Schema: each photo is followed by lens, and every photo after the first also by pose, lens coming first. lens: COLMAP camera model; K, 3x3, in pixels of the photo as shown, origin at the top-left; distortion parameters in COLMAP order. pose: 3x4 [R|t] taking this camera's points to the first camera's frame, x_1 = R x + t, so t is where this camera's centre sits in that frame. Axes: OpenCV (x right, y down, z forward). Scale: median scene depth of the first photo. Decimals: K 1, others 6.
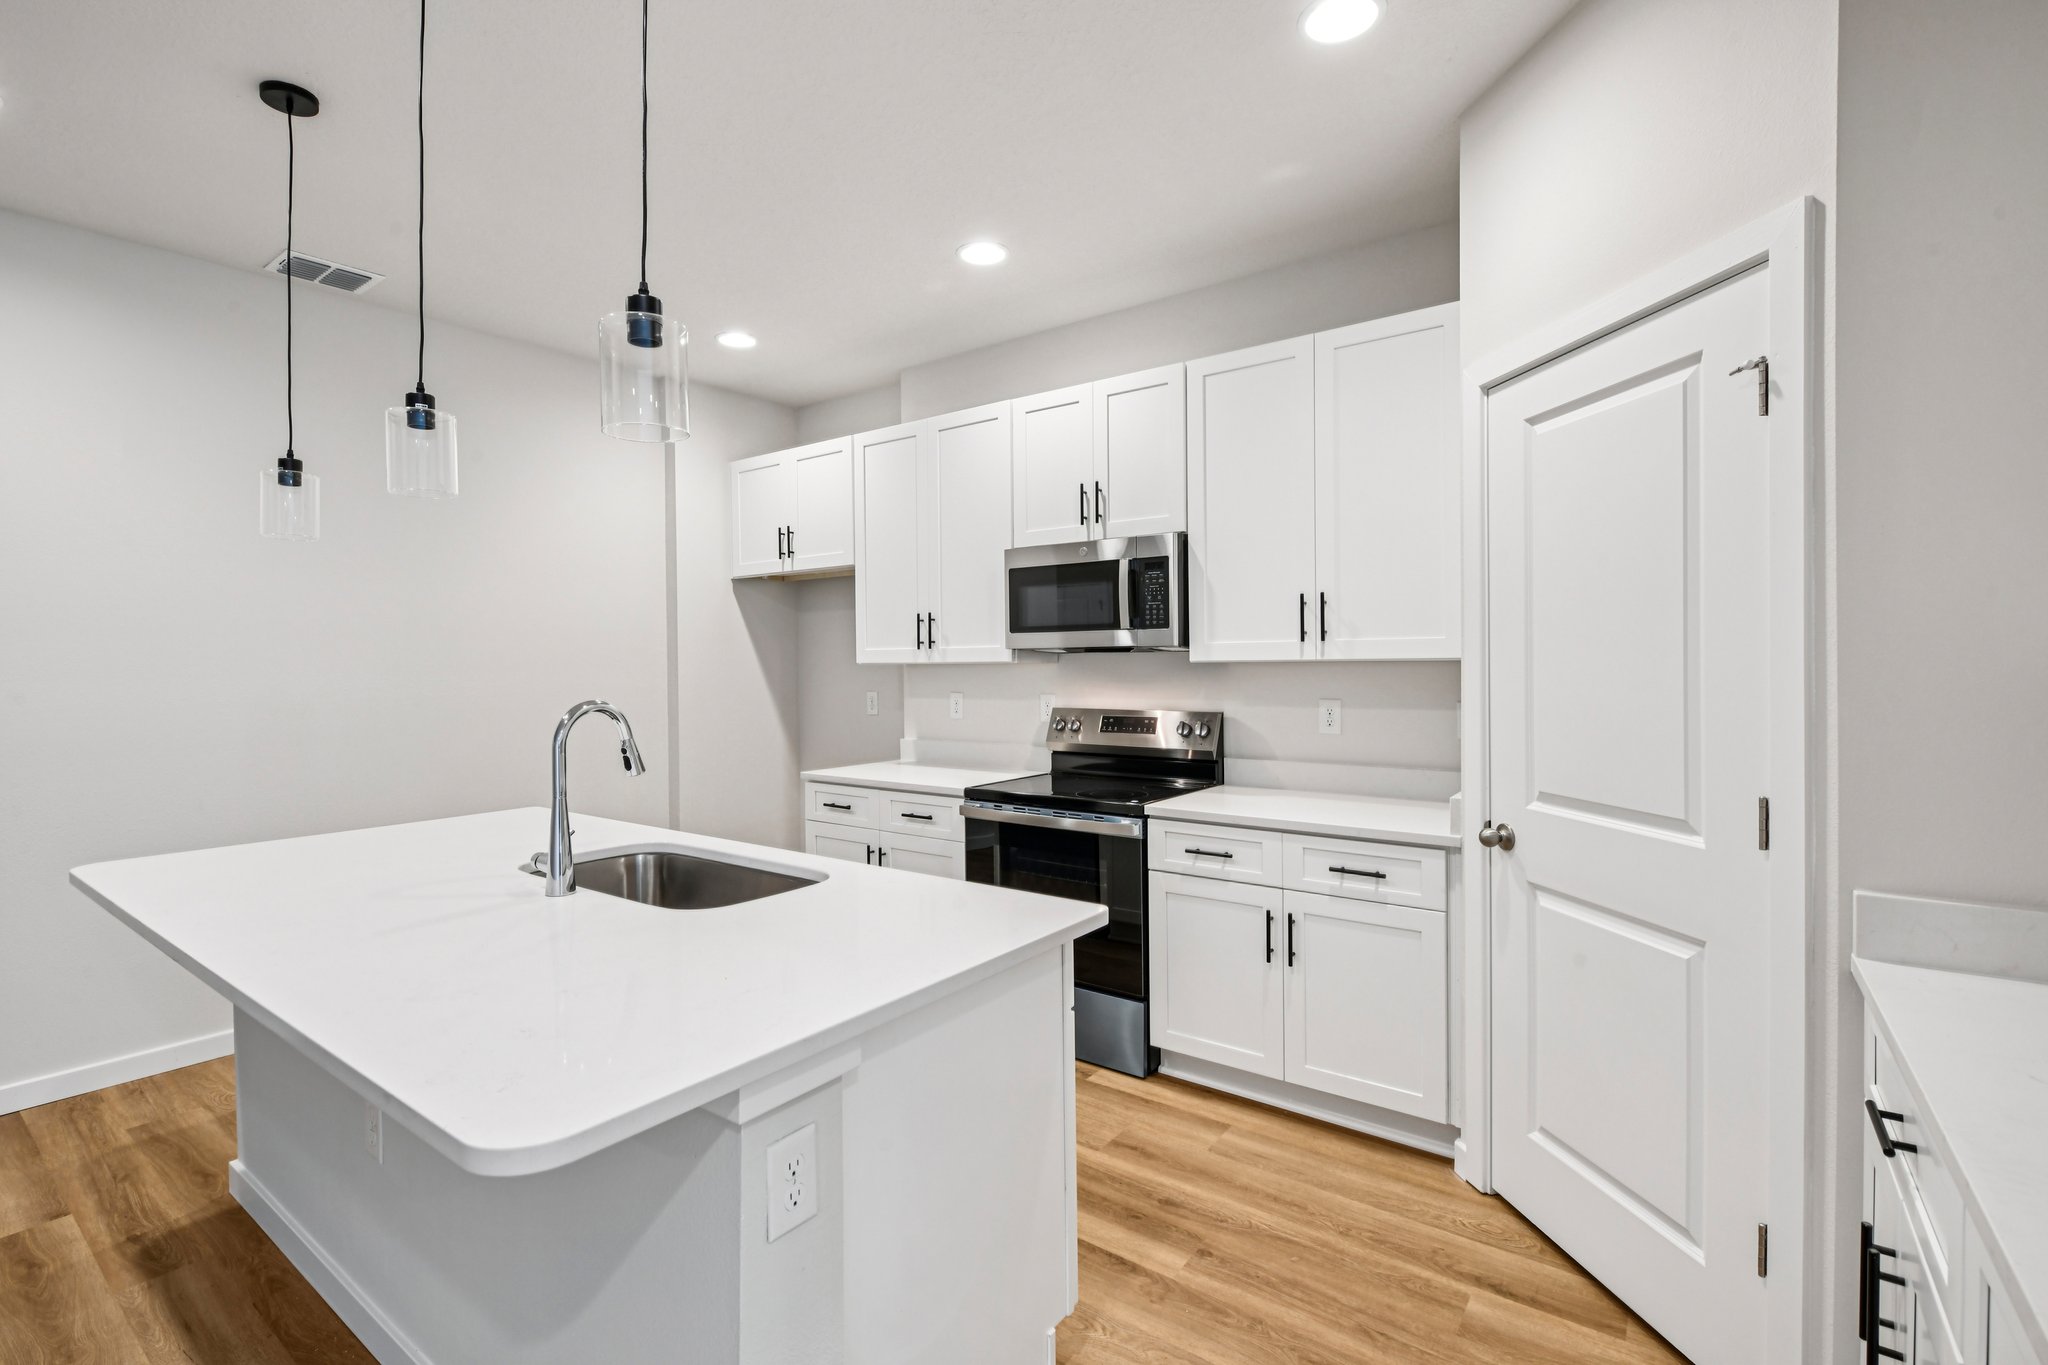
lens RADIAL K [[919.5, 0, 1018.8], [0, 919.5, 674.7], [0, 0, 1]] dist [-0.007026, -0.002889]
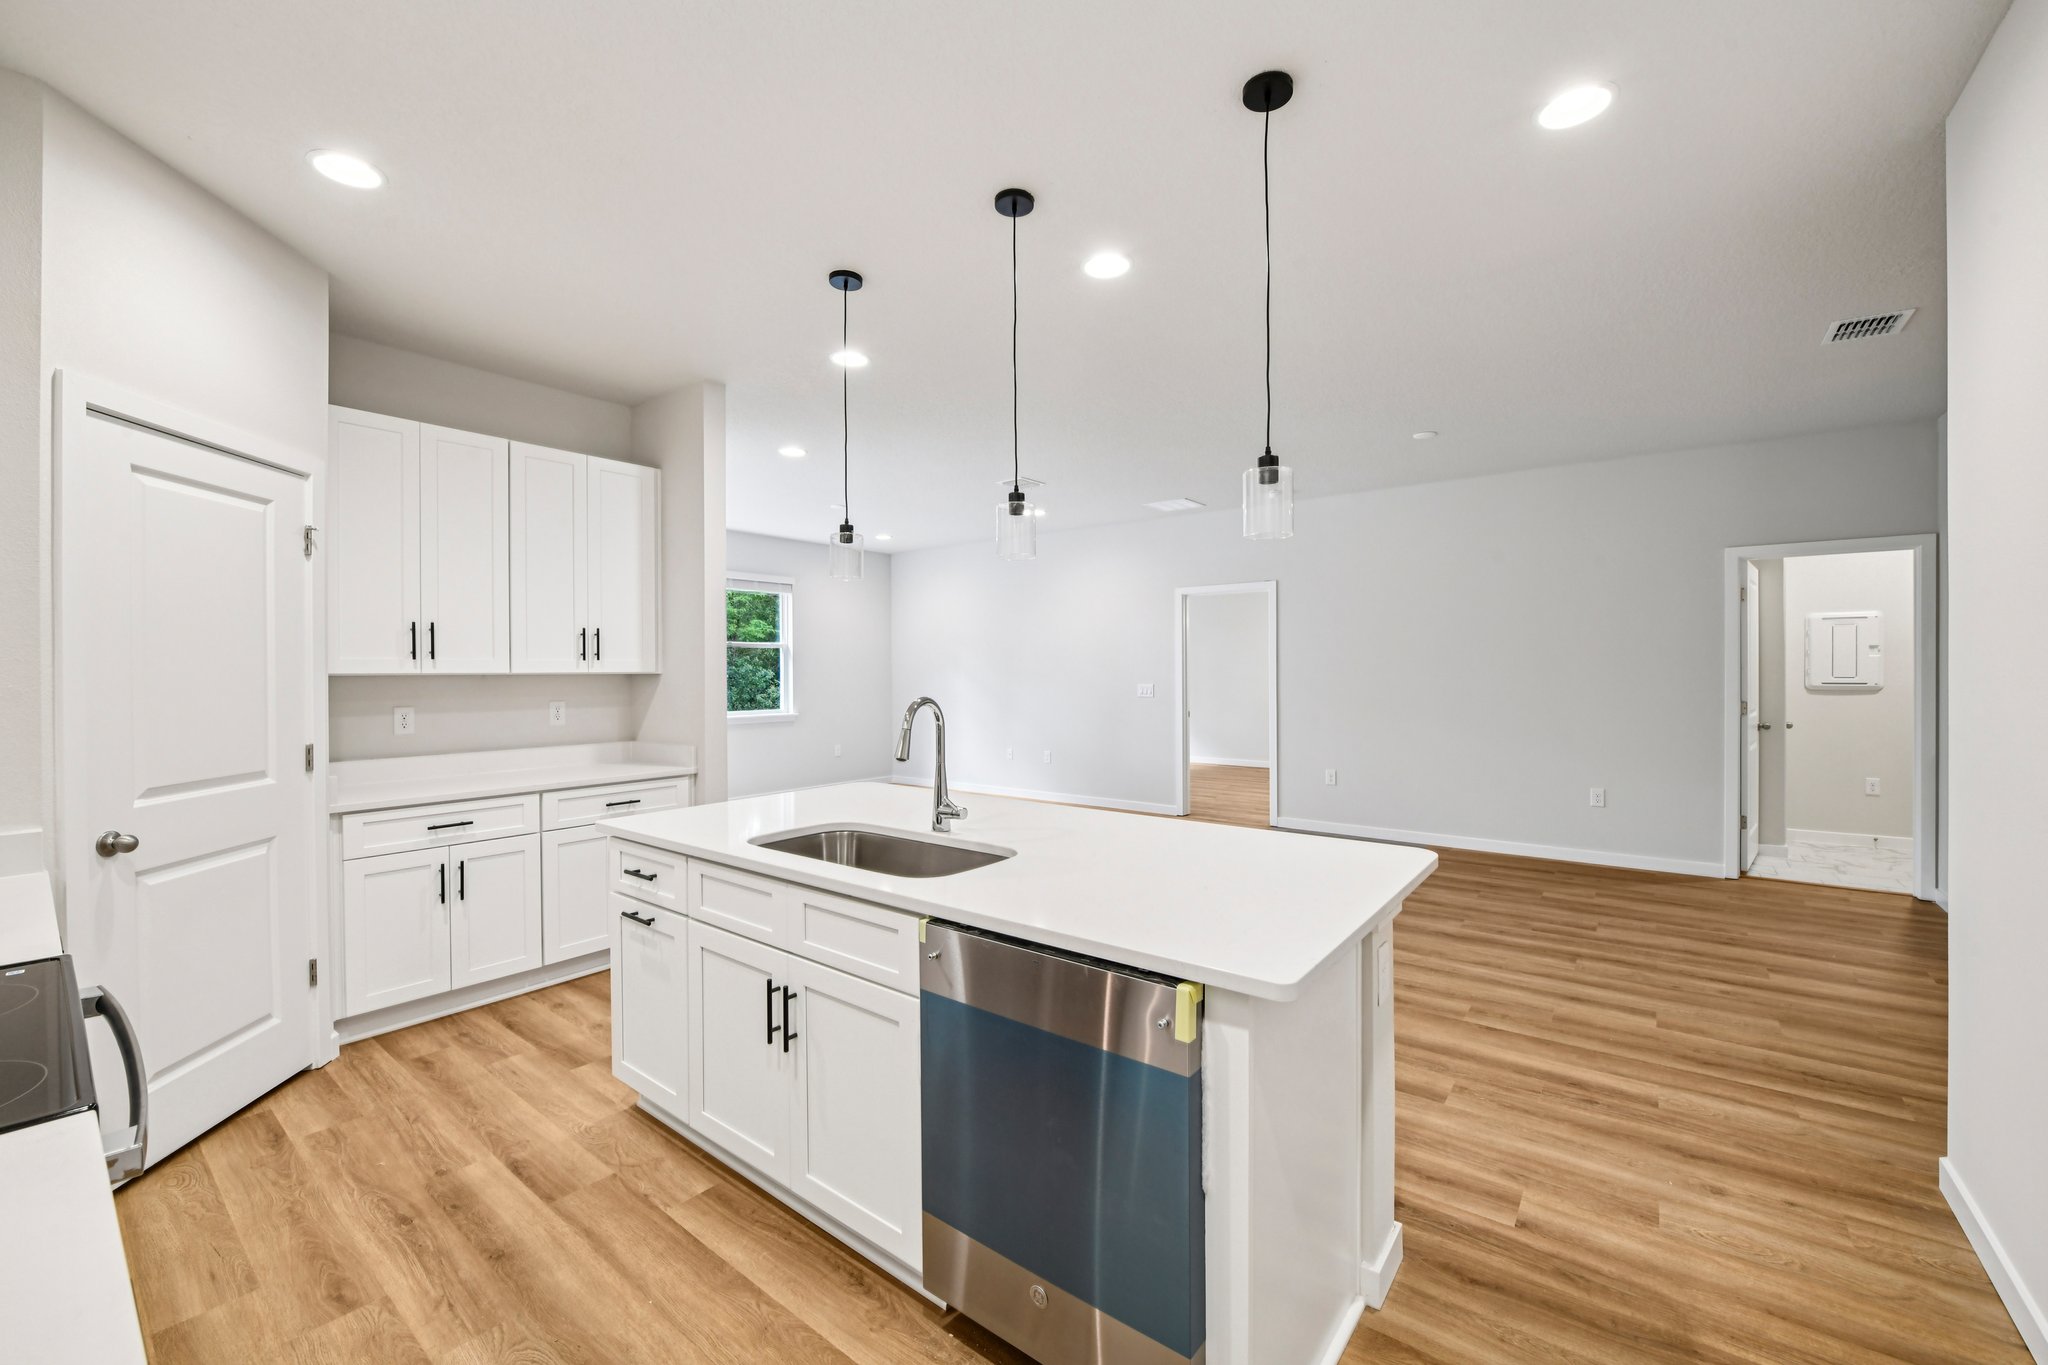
lens RADIAL K [[832.5, 0, 1003.0], [0, 832.5, 677.2], [0, 0, 1]] dist [-0.018827, -0.001001]
pose [[-0.998720, 0.013261, 0.048802, -0.420098], [0.014355, 0.999652, 0.022138, -0.016145], [-0.048492, 0.022811, -0.998563, 1.445626]]
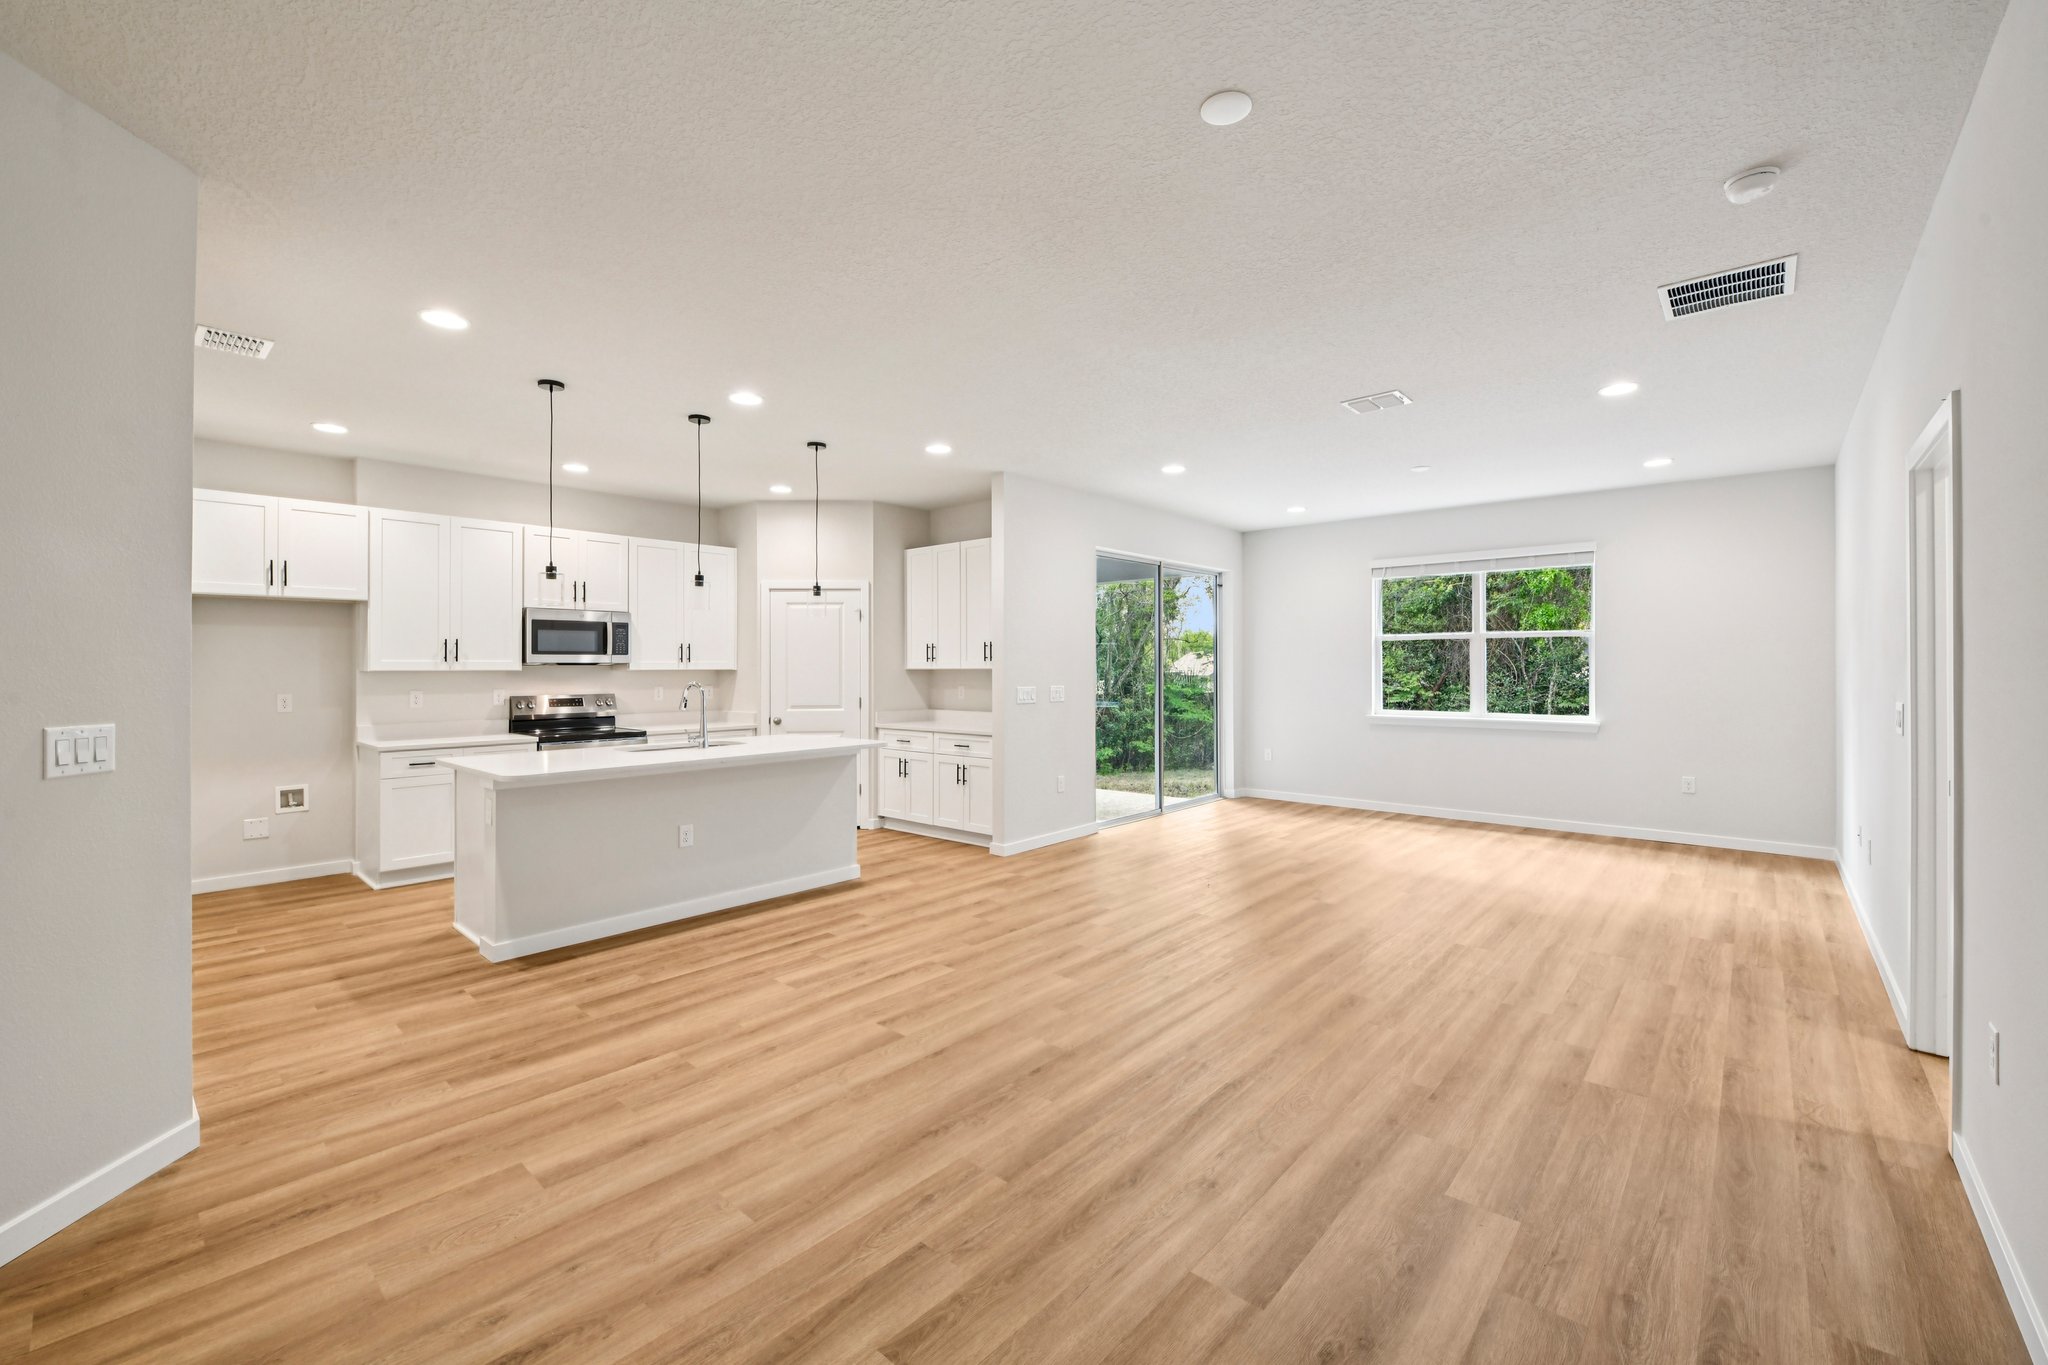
lens RADIAL K [[815.3, 0, 1017.1], [0, 815.3, 684.1], [0, 0, 1]] dist [-0.026193, 0.000021]
pose [[0.093640, -0.010253, 0.995553, -1.868978], [0.015893, 0.999835, 0.008802, 0.019645], [-0.995479, 0.014998, 0.093787, -0.142018]]
